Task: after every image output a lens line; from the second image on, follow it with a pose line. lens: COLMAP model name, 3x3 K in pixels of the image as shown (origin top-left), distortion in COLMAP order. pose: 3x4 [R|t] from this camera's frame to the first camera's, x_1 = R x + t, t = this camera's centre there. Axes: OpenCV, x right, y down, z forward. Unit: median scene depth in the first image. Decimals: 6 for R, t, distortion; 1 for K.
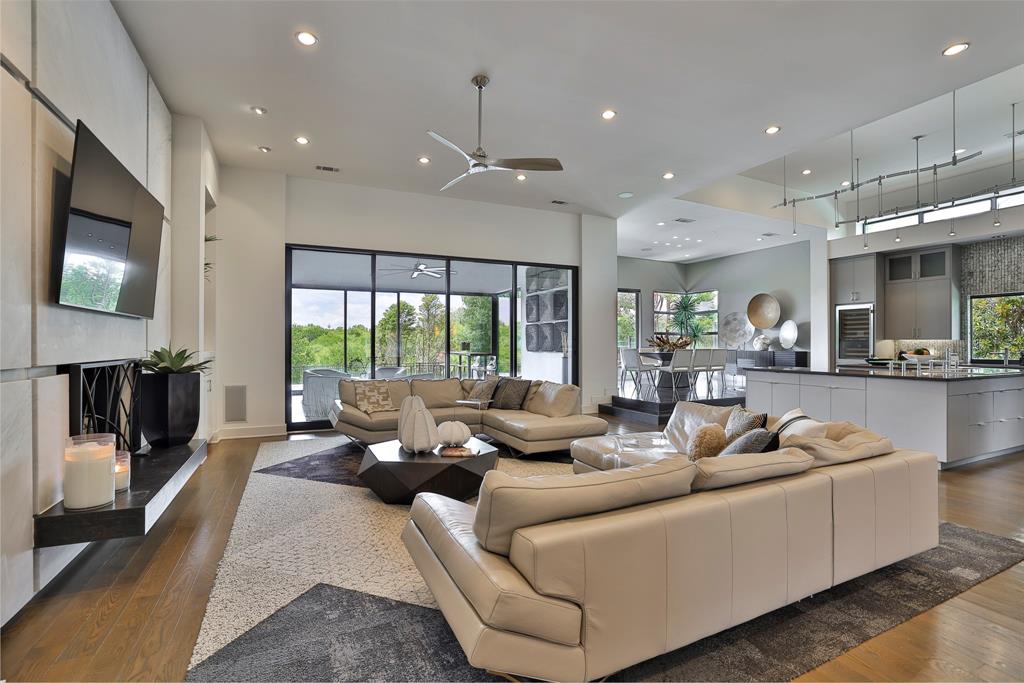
lens RADIAL K [[461.5, 0, 507.3], [0, 461.5, 341.6], [0, 0, 1]] dist [-0.033751, 0.009473]
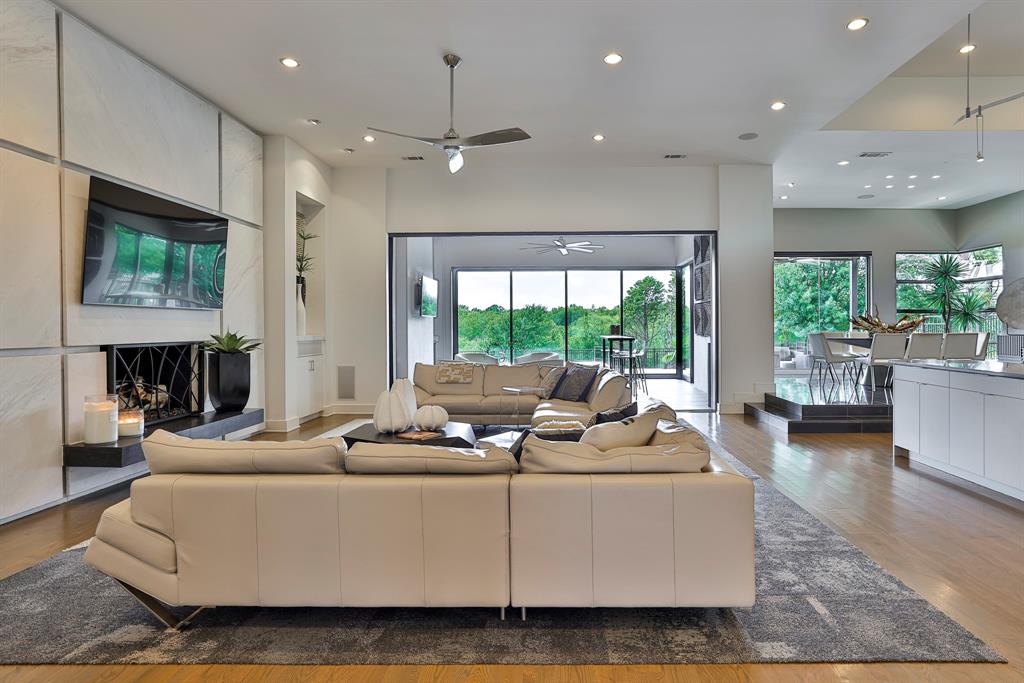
lens RADIAL K [[542.5, 0, 553.5], [0, 542.5, 329.6], [0, 0, 1]] dist [-0.018104, 0.001353]
pose [[0.901812, -0.000929, -0.432129, 0.286190], [0.006149, 0.999924, 0.010683, -0.001943], [0.432086, -0.012291, 0.901749, 0.021025]]
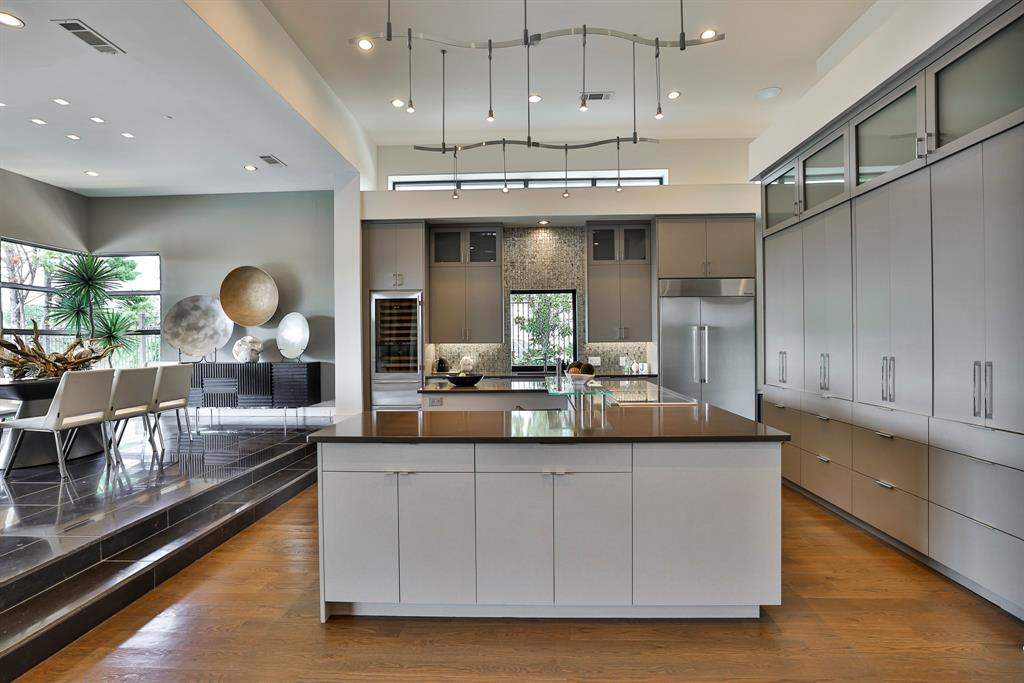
lens RADIAL K [[498.3, 0, 518.1], [0, 498.3, 339.7], [0, 0, 1]] dist [-0.016126, 0.000933]
pose [[0.455500, -0.005661, 0.890218, 0.176272], [0.007076, 0.999971, 0.002739, -0.010949], [-0.890208, 0.005052, 0.455527, 0.482240]]
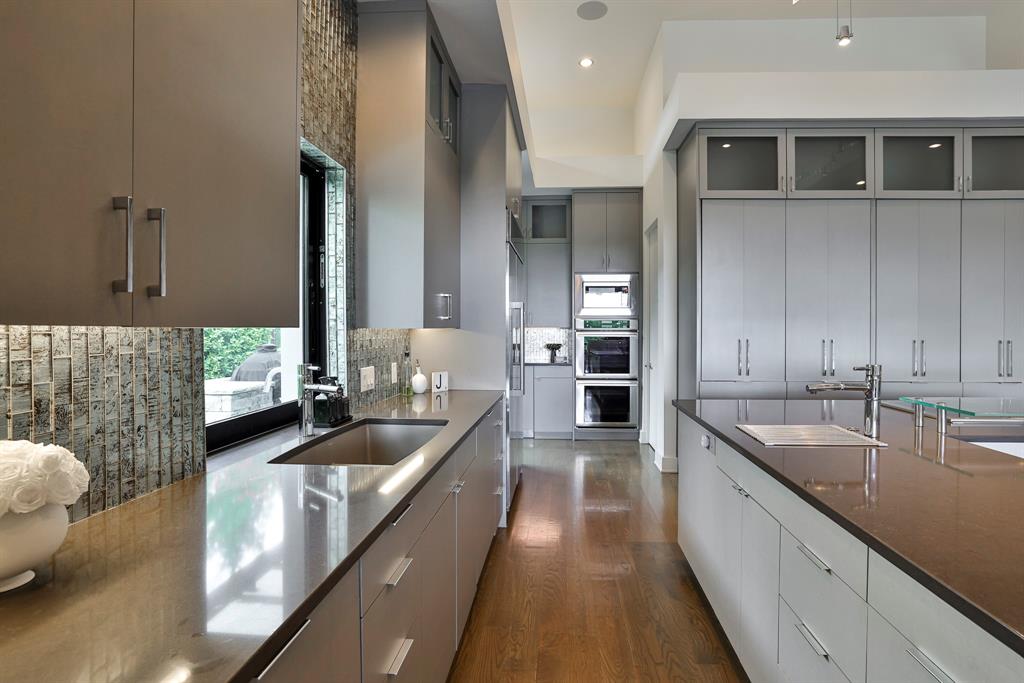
lens RADIAL K [[491.4, 0, 540.4], [0, 491.4, 330.1], [0, 0, 1]] dist [-0.028437, 0.000422]
pose [[-0.882342, -0.007275, 0.470552, 0.705763], [-0.006616, 0.999973, 0.003054, -0.003780], [-0.470562, -0.000419, -0.882367, 0.938634]]
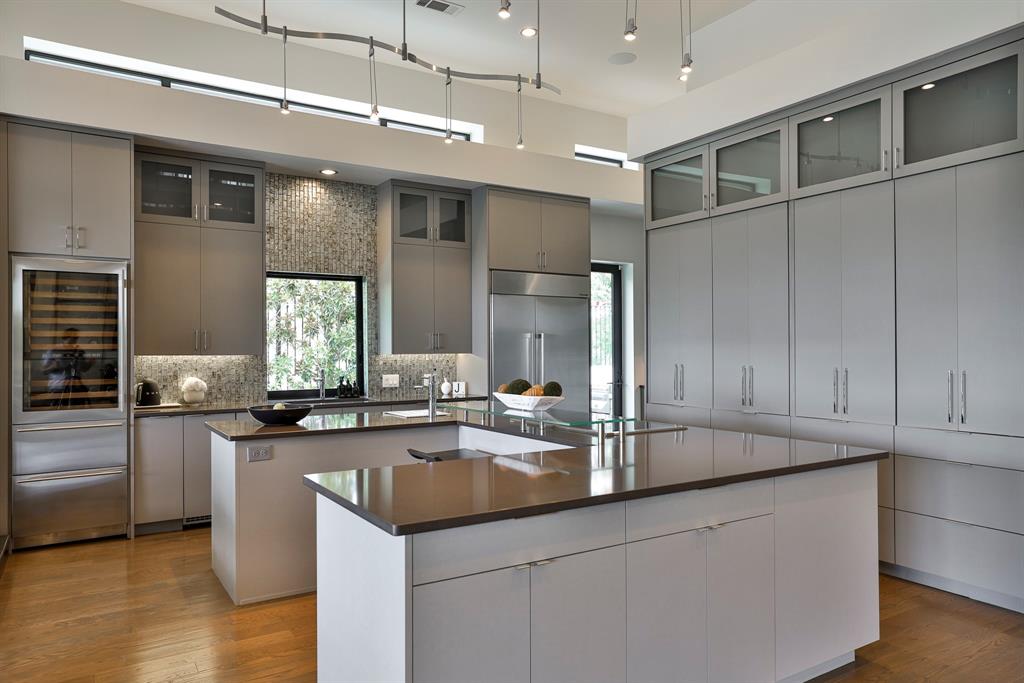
lens RADIAL K [[688.9, 0, 512.0], [0, 688.9, 341.5], [0, 0, 1]] dist [0.003803, 0.000540]
pose [[-0.126801, 0.009123, 0.991886, 0.162133], [0.001418, 0.999958, -0.009016, -0.010103], [-0.991927, 0.000263, -0.126809, 0.696827]]
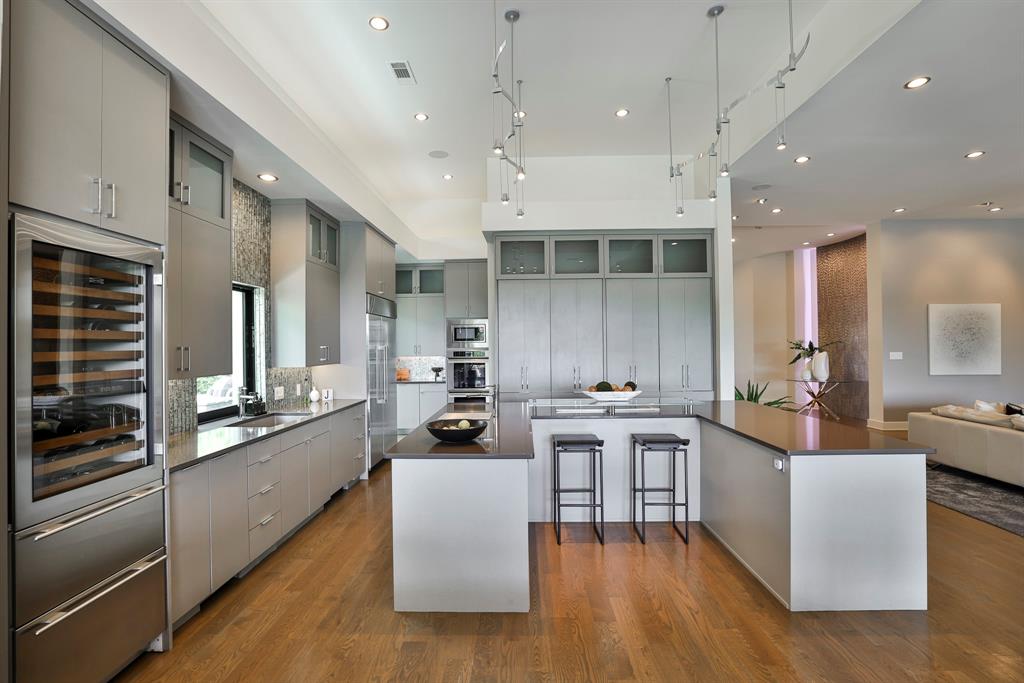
lens RADIAL K [[461.5, 0, 507.3], [0, 461.5, 341.6], [0, 0, 1]] dist [-0.033751, 0.009473]
pose [[-0.891703, 0.008644, 0.452539, 0.470948], [0.005089, 0.999946, -0.009073, -0.025428], [-0.452593, -0.005788, -0.891698, 1.073792]]
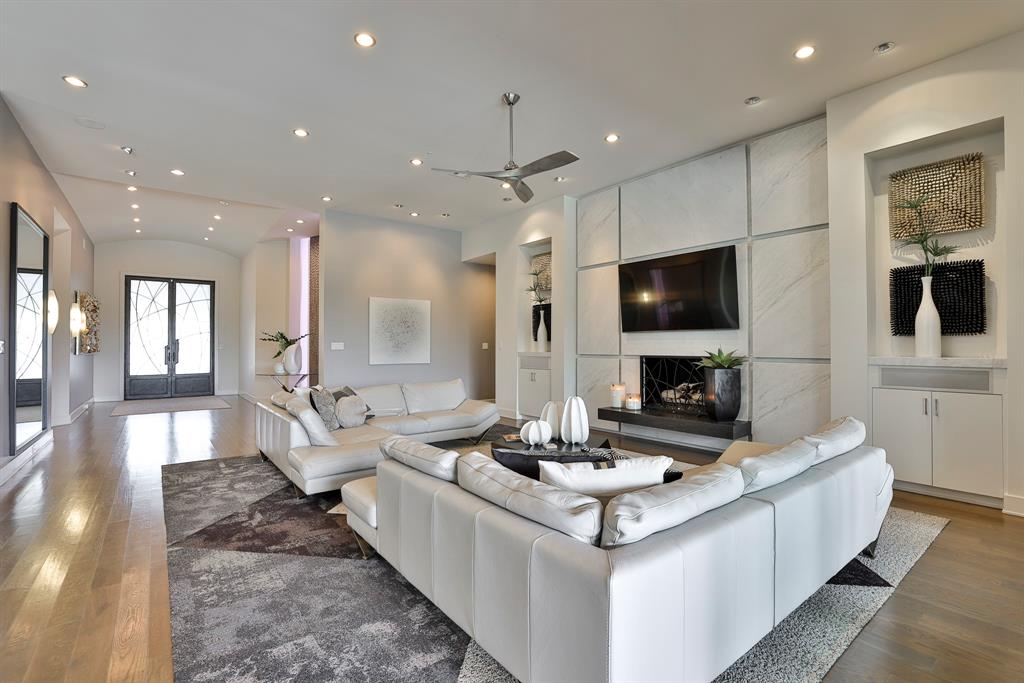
lens RADIAL K [[469.5, 0, 512.1], [0, 469.5, 339.4], [0, 0, 1]] dist [-0.028919, 0.000822]
pose [[-0.975522, -0.000077, -0.219900, 0.078746], [0.004220, 0.999809, -0.019074, 0.002605], [0.219860, -0.019535, -0.975336, 0.918897]]
